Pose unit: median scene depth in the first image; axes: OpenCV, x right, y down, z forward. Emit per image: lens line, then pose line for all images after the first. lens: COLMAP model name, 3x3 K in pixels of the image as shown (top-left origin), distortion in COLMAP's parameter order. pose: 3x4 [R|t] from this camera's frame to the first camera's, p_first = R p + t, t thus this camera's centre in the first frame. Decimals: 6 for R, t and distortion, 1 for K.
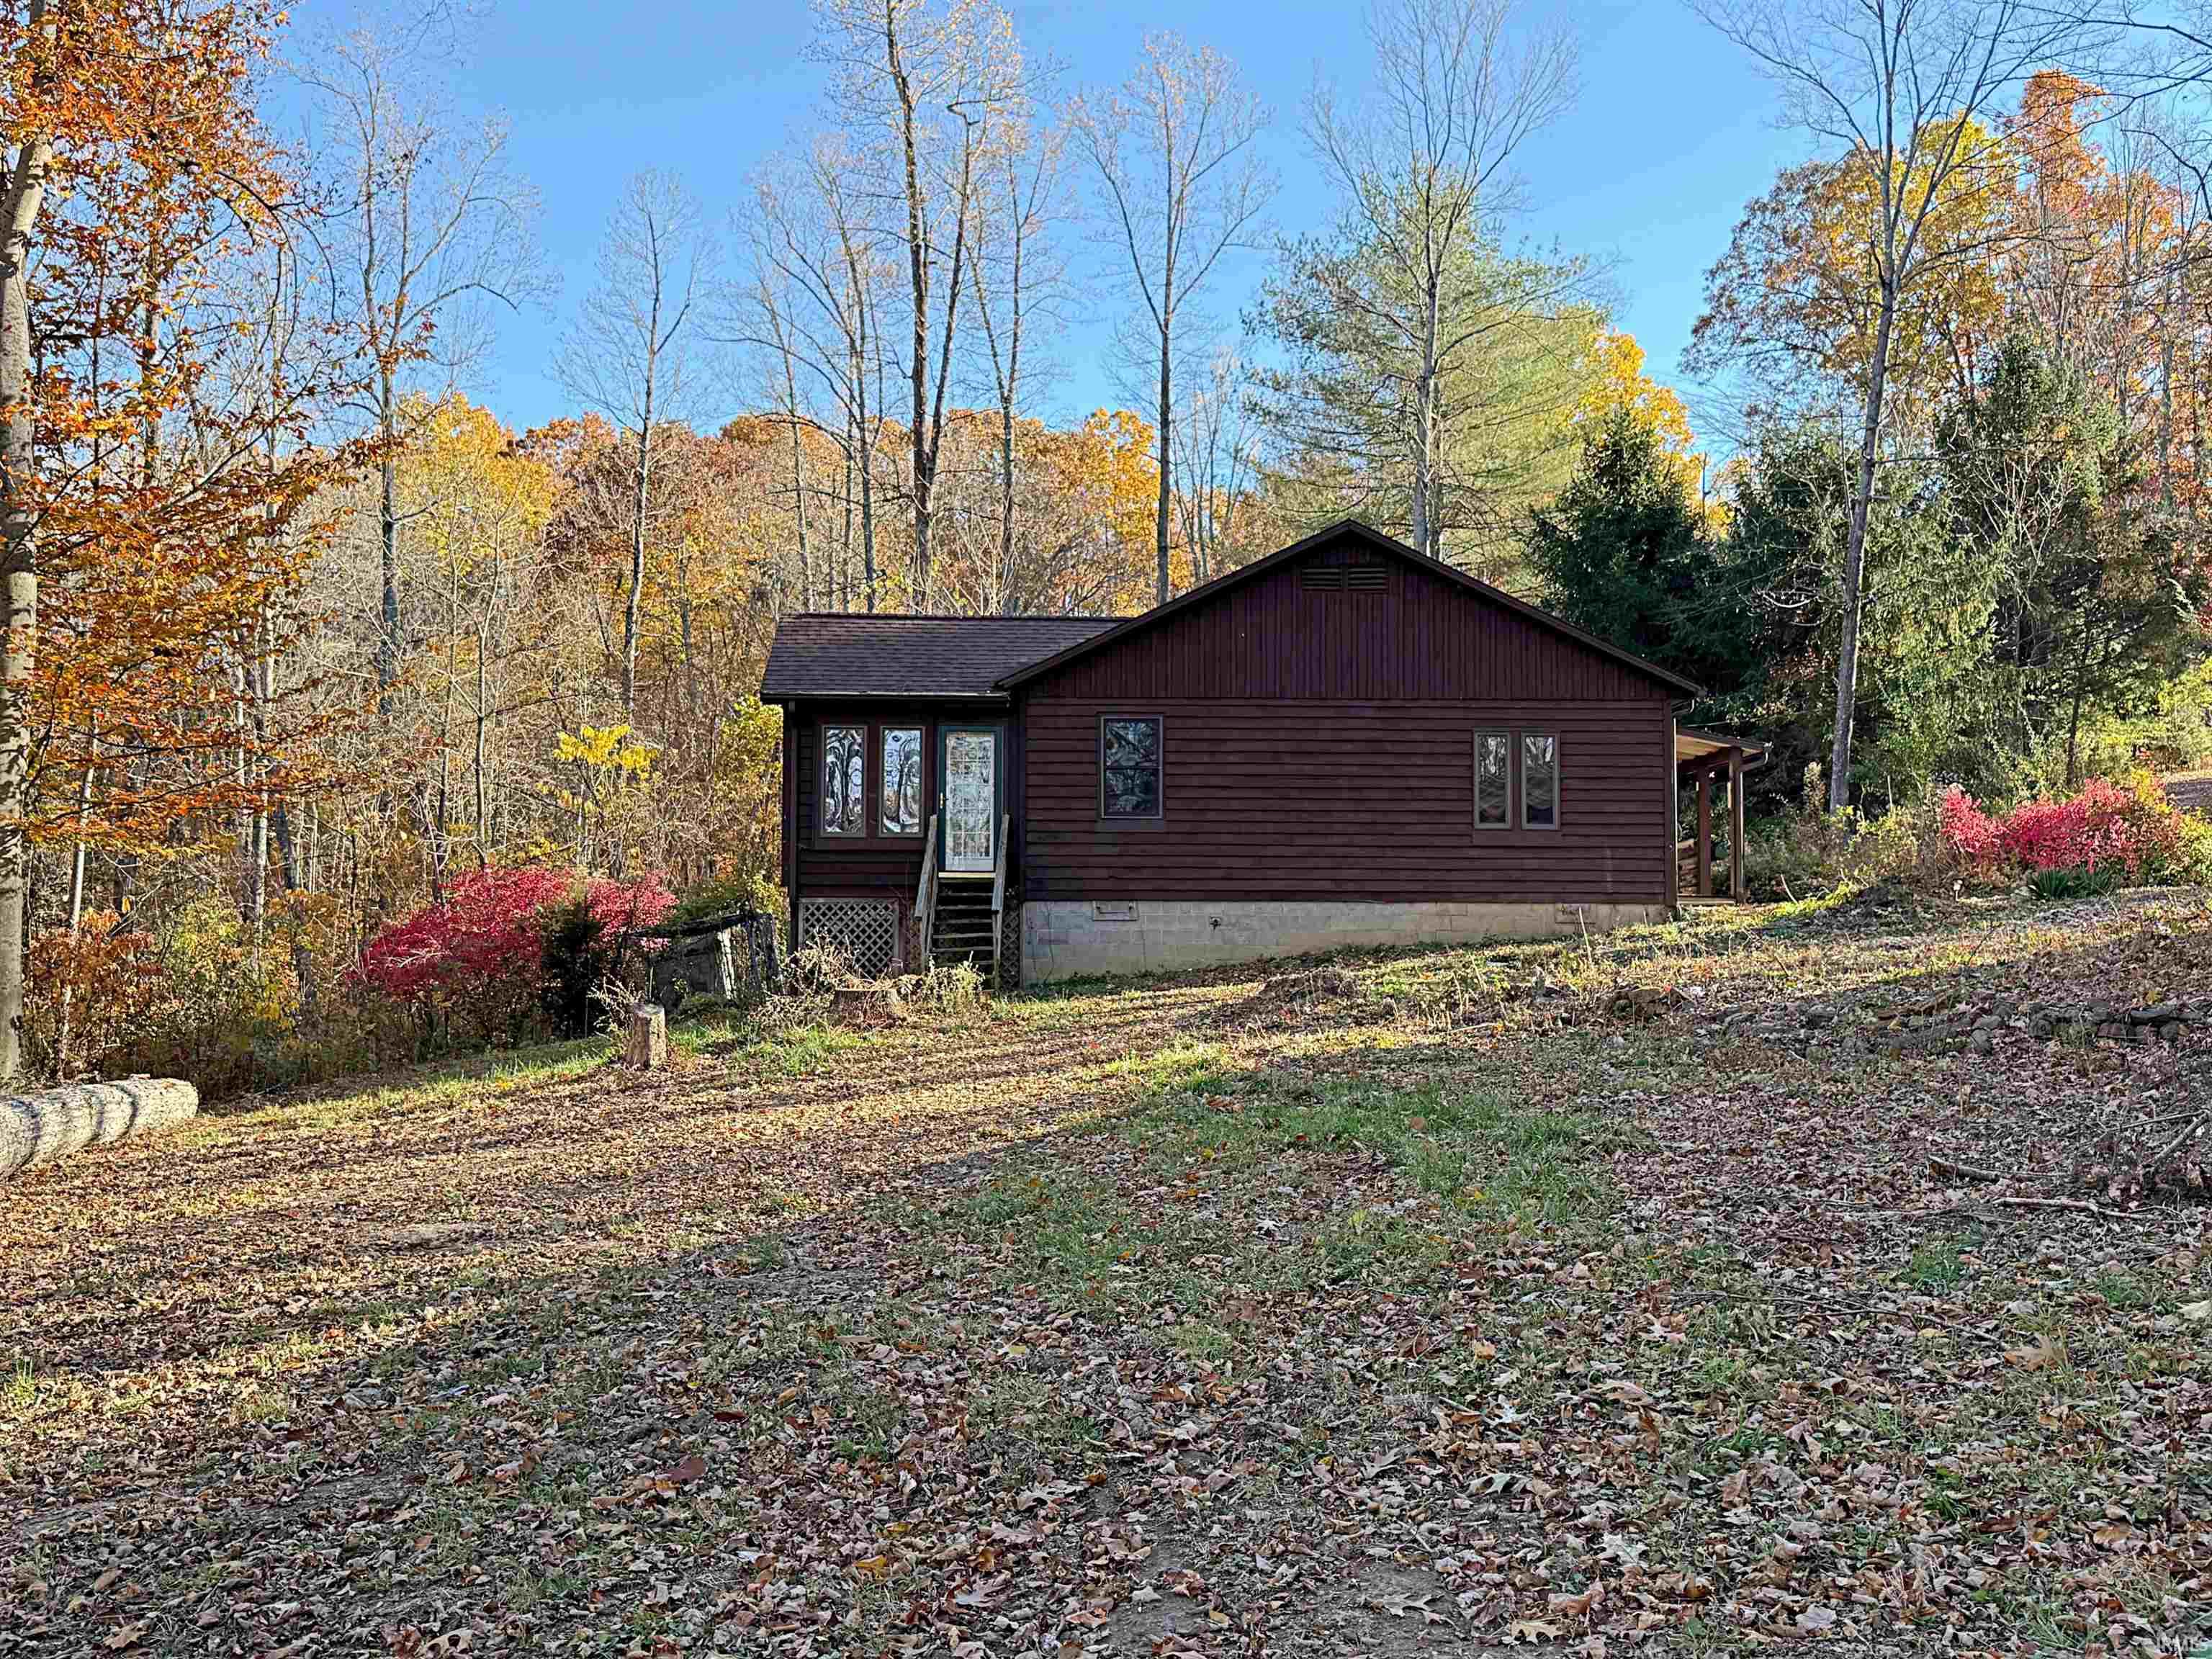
lens RADIAL K [[2058.0, 0, 1103.6], [0, 2058.0, 826.3], [0, 0, 1]] dist [0.024186, 0.000000]
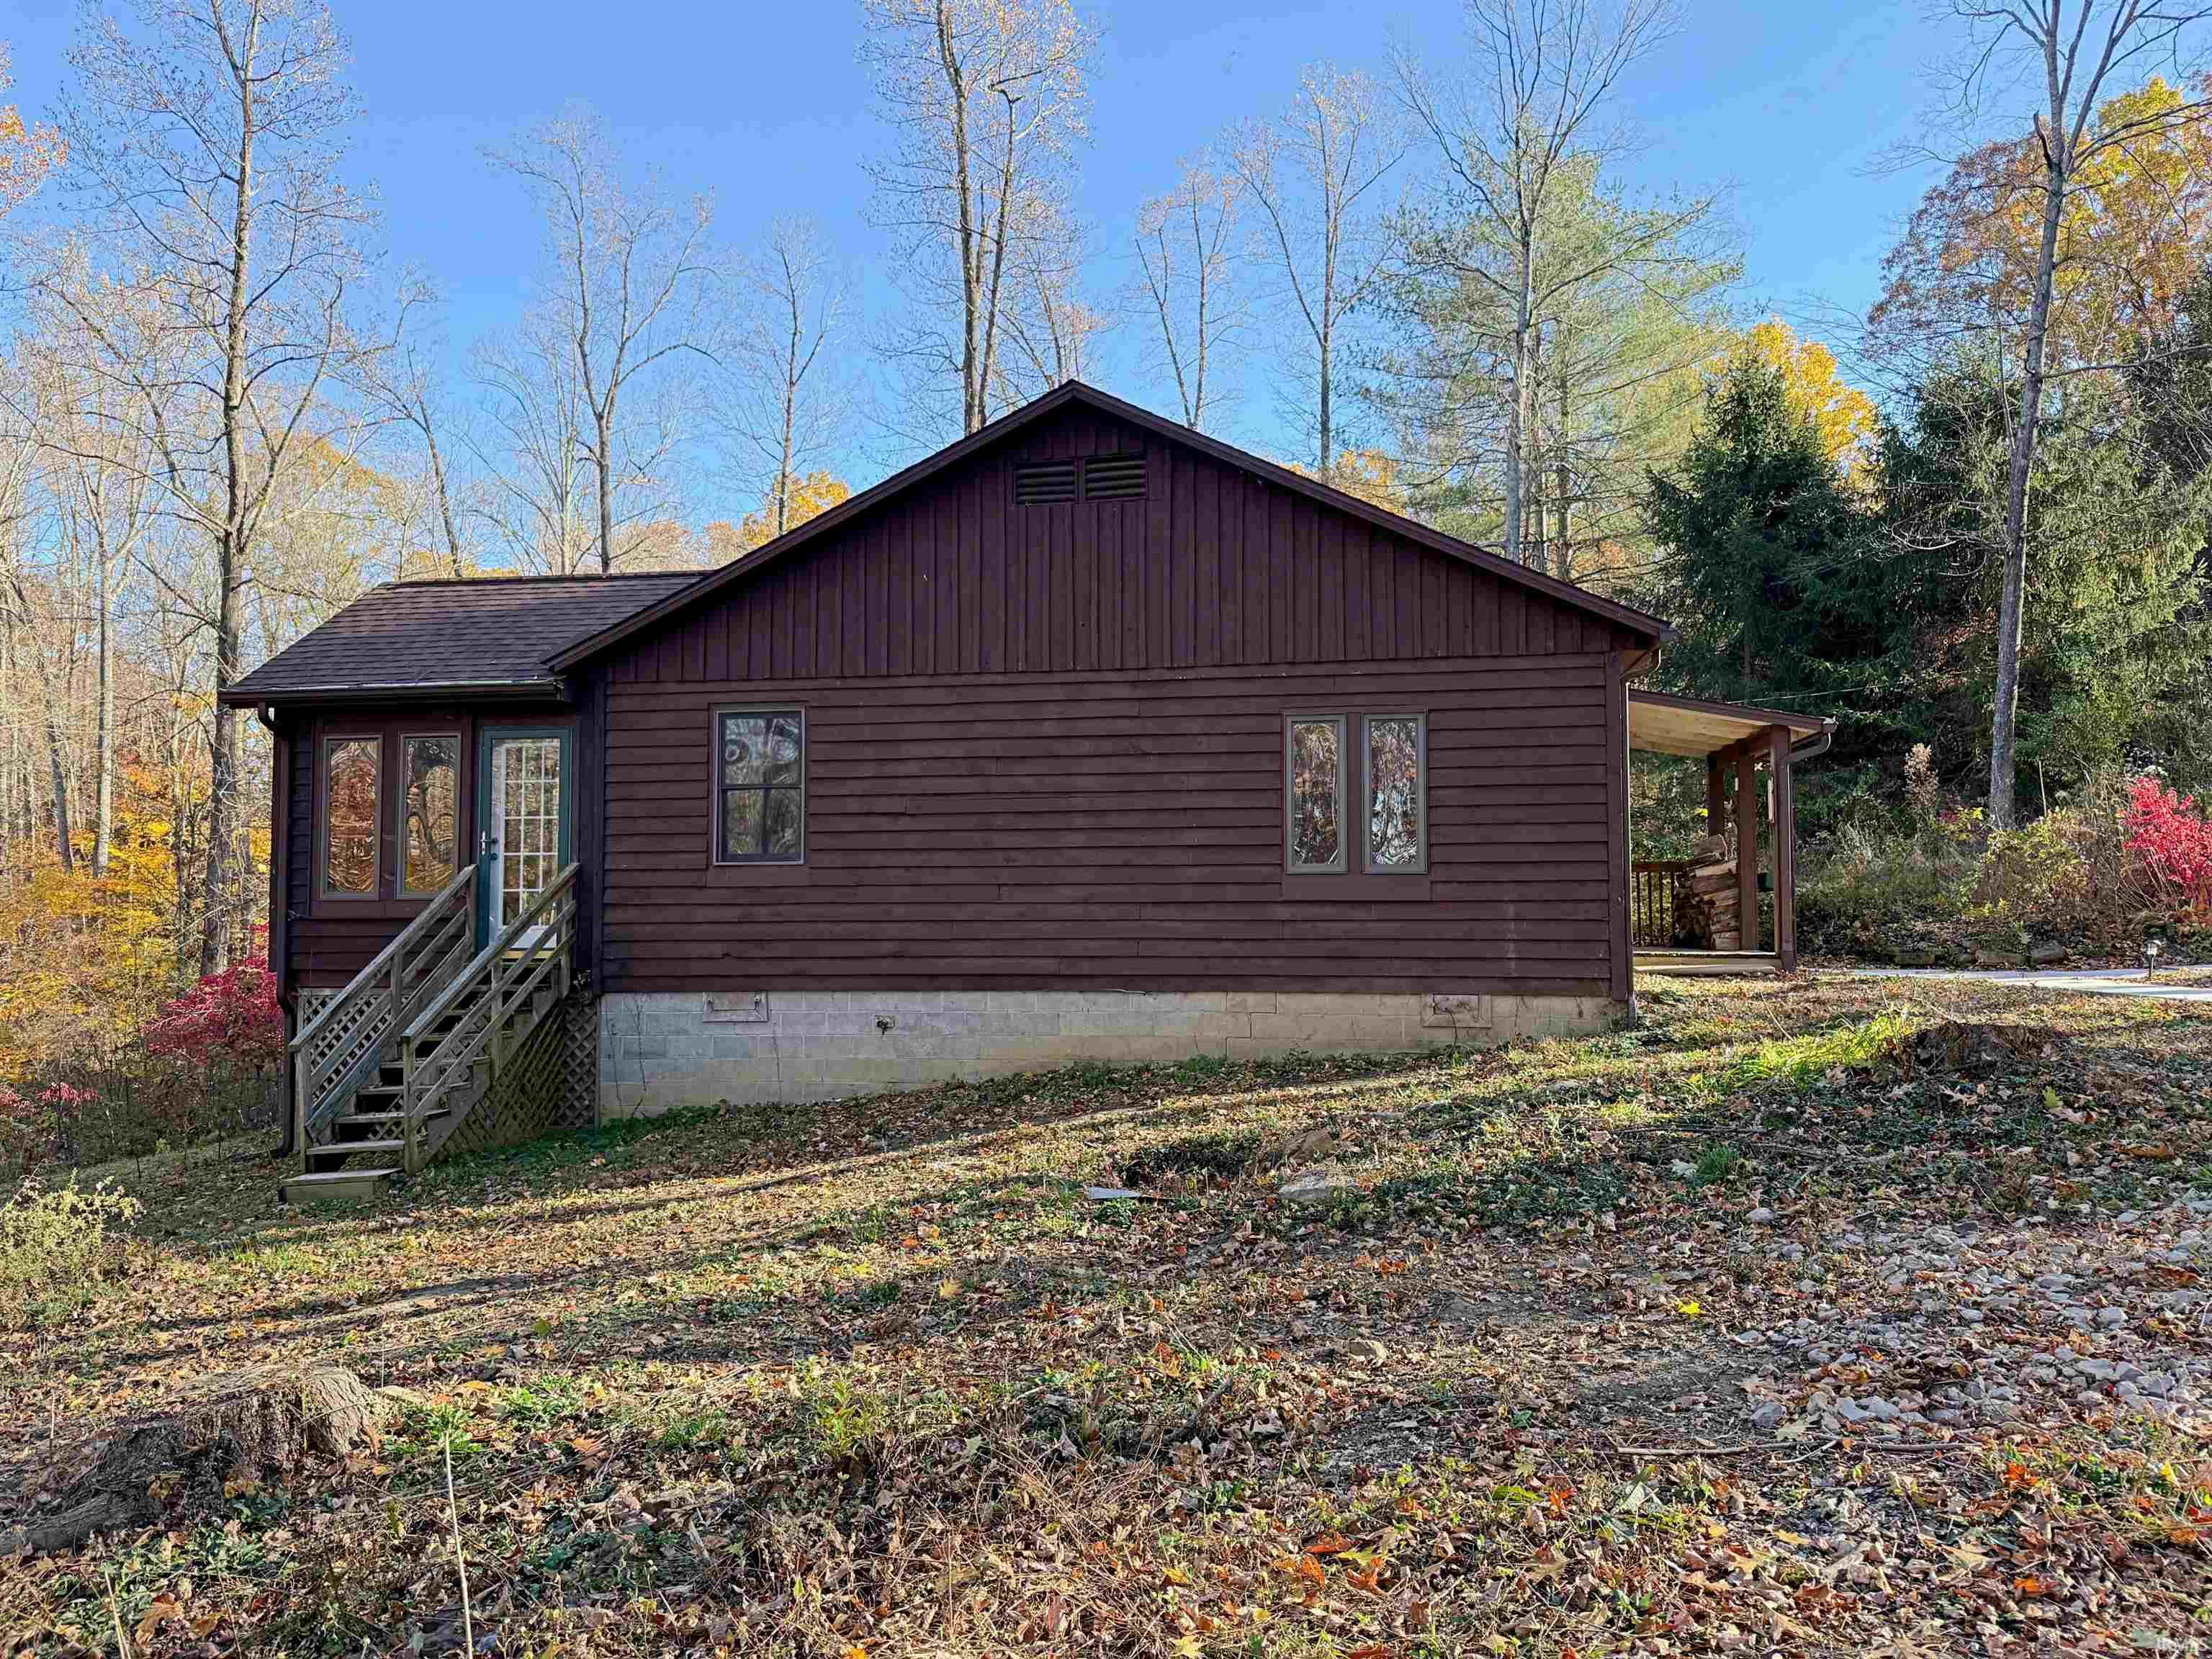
lens RADIAL K [[1563.3, 0, 1111.3], [0, 1563.3, 833.6], [0, 0, 1]] dist [-0.010174, 0.004393]
pose [[0.979762, -0.018589, -0.199303, 0.121109], [0.022870, 0.999554, 0.019202, -0.011372], [0.198857, -0.023372, 0.979750, 0.290862]]
